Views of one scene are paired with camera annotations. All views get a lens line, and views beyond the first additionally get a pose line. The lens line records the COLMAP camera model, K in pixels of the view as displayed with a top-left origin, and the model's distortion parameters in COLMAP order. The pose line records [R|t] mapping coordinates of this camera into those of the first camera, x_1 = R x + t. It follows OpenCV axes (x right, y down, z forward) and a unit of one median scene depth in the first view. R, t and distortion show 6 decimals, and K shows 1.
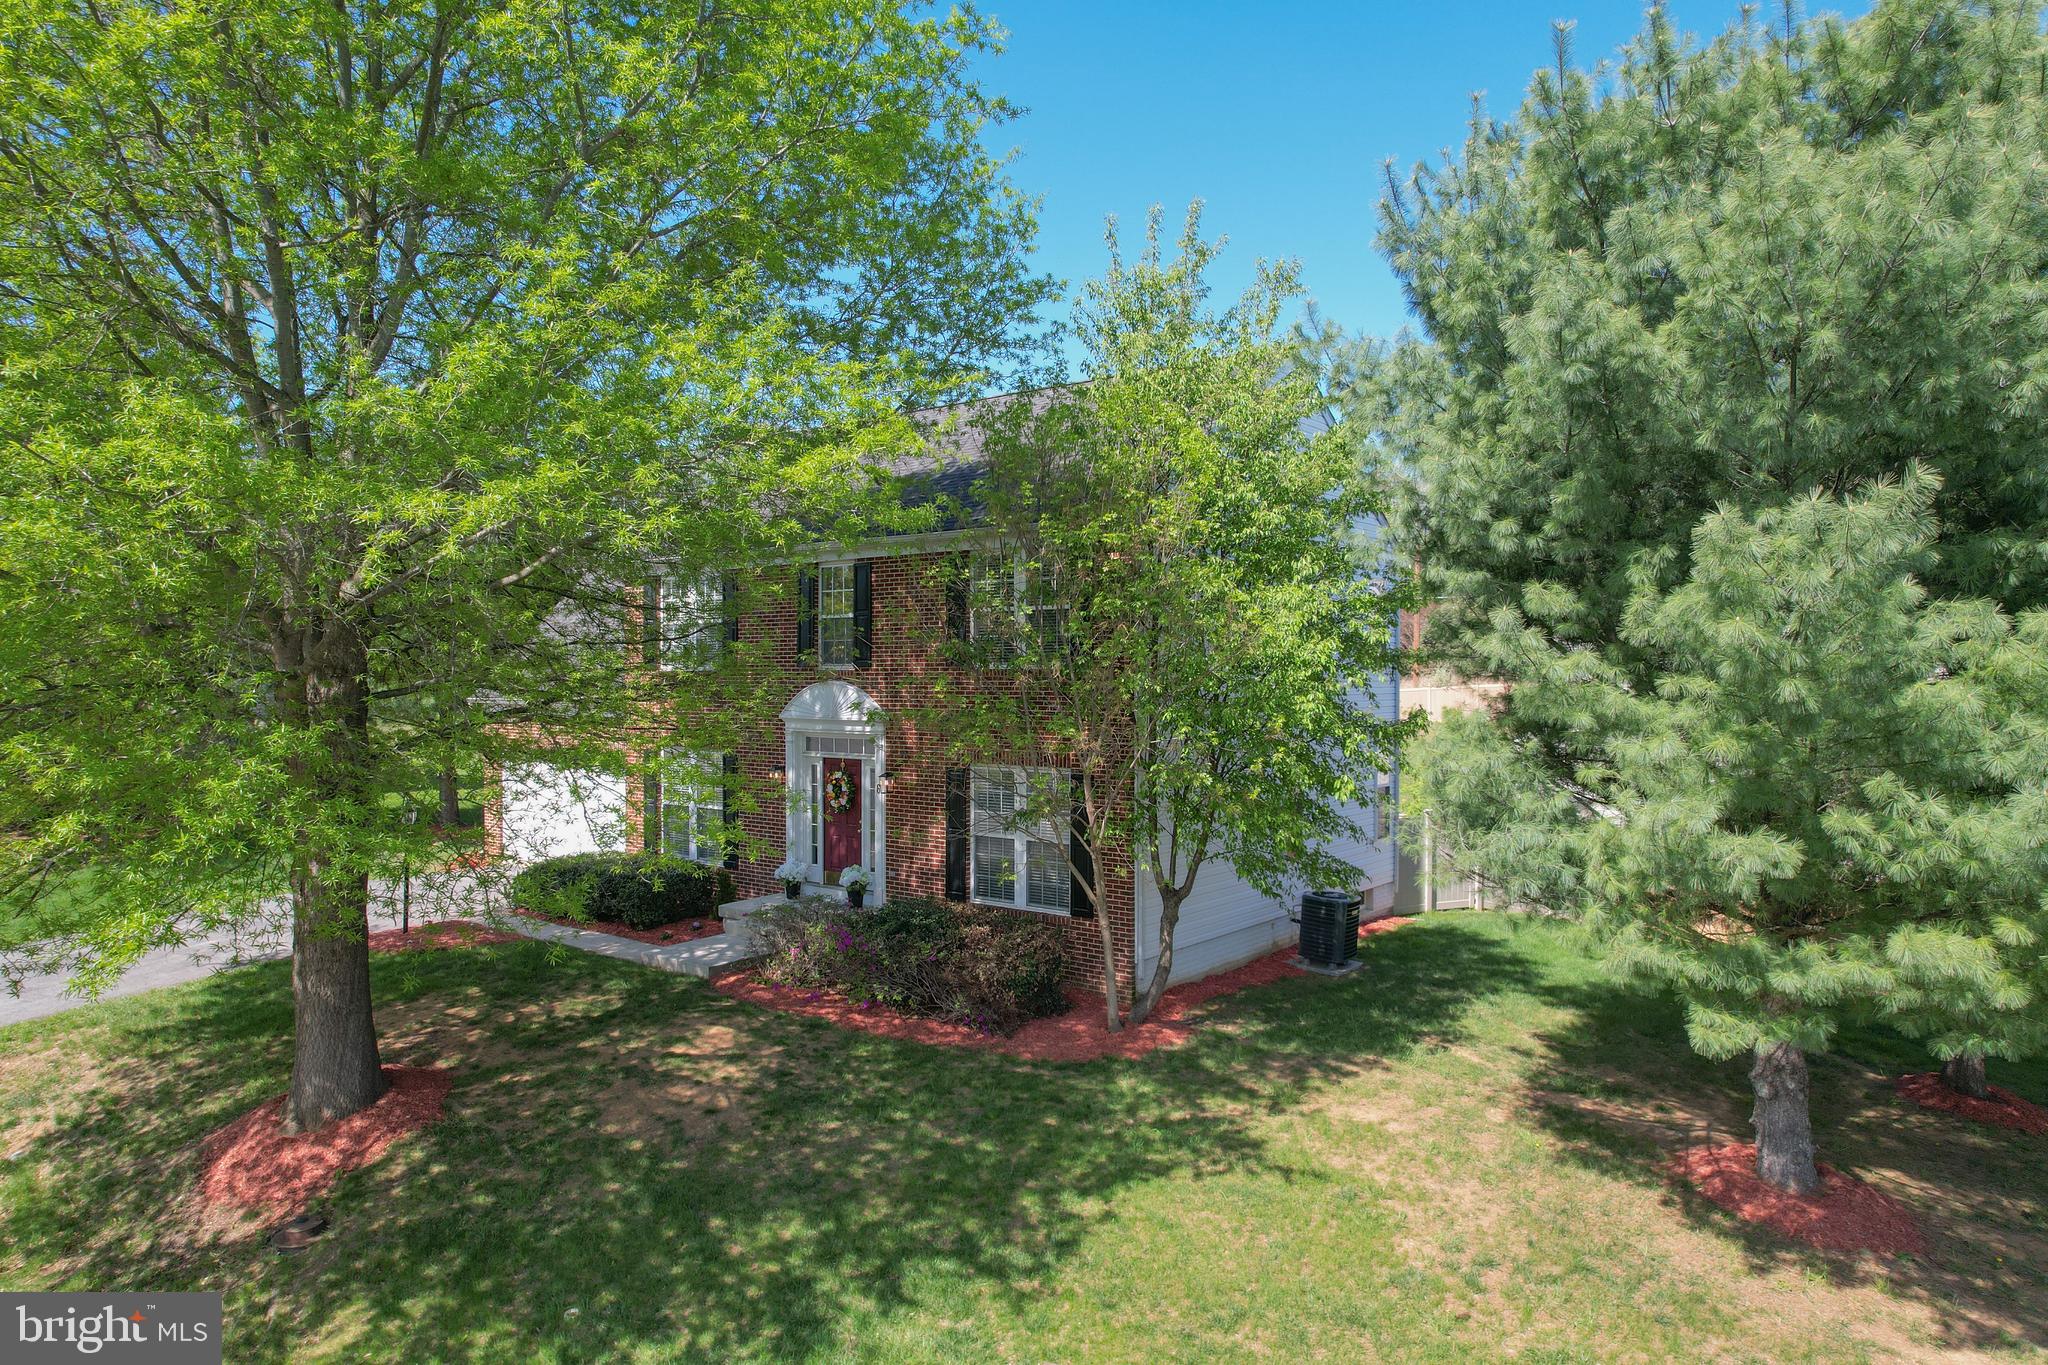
lens RADIAL K [[1296.6, 0, 1030.7], [0, 1296.6, 682.2], [0, 0, 1]] dist [-0.054112, 0.040492]
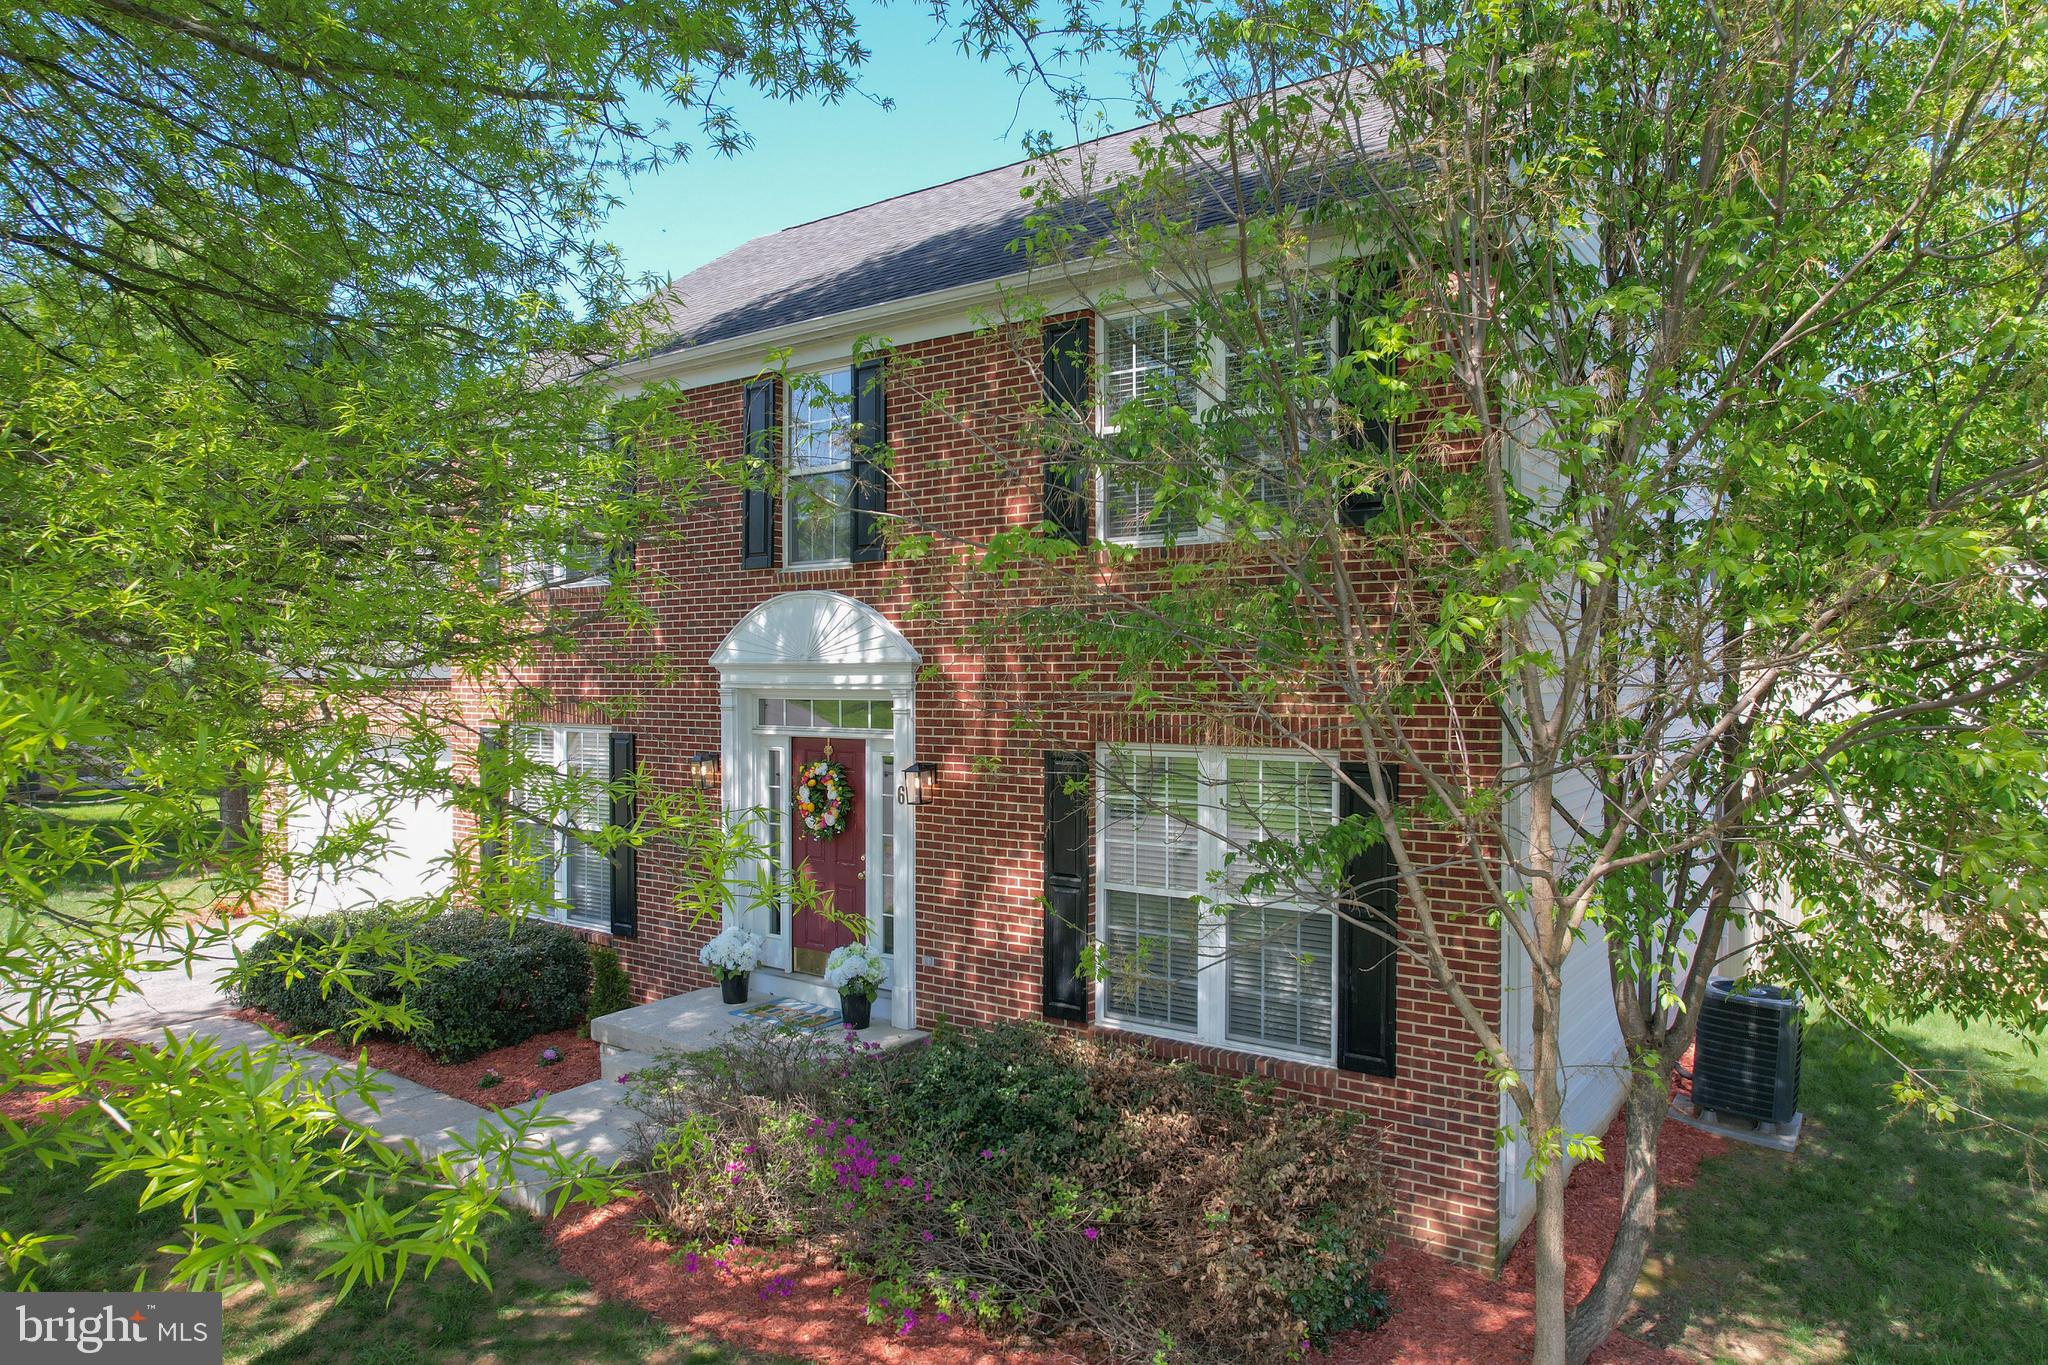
lens RADIAL K [[1296.6, 0, 1018.8], [0, 1296.6, 679.8], [0, 0, 1]] dist [-0.054112, 0.040492]
pose [[0.999593, -0.000128, 0.028516, -0.084221], [0.000234, 0.999993, -0.003717, 0.038005], [-0.028516, 0.003722, 0.999586, 0.478123]]
